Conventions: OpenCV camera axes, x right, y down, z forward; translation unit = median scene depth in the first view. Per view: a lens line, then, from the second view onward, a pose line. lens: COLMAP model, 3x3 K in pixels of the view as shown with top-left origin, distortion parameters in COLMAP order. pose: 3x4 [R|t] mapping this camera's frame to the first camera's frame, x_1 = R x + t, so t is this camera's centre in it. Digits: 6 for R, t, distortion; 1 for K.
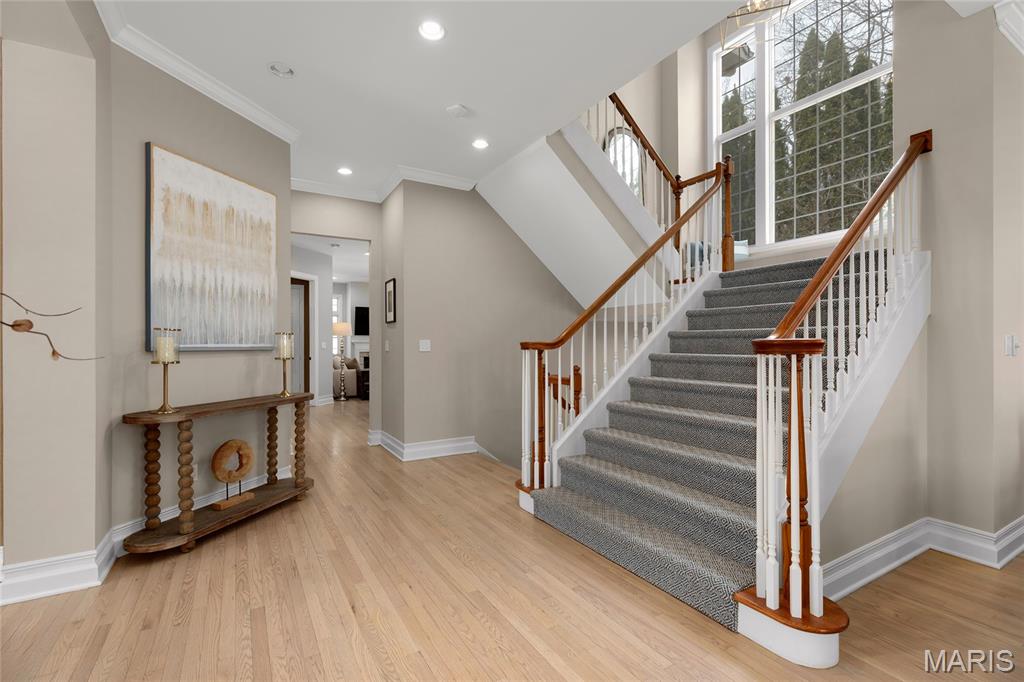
lens RADIAL K [[457.1, 0, 508.5], [0, 457.1, 339.6], [0, 0, 1]] dist [0.000736, -0.000021]
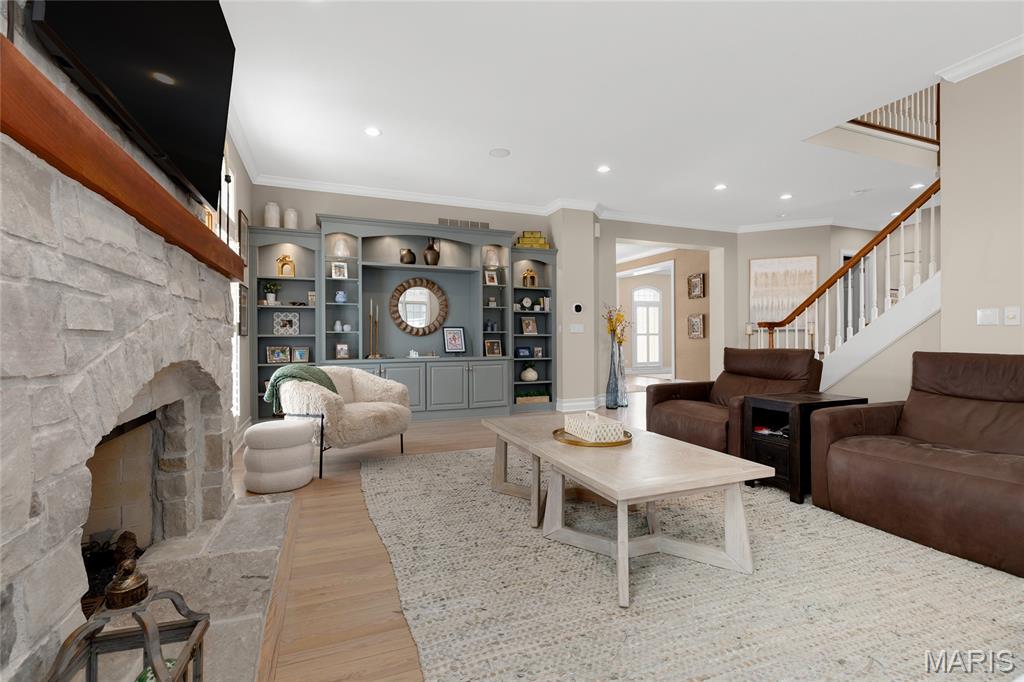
lens RADIAL K [[457.1, 0, 508.5], [0, 457.1, 339.6], [0, 0, 1]] dist [0.000736, -0.000021]
pose [[-0.154855, 0.006817, -0.987914, 2.153645], [0.011192, 0.999924, 0.005146, 0.045783], [0.987874, -0.010259, -0.154920, -0.071495]]
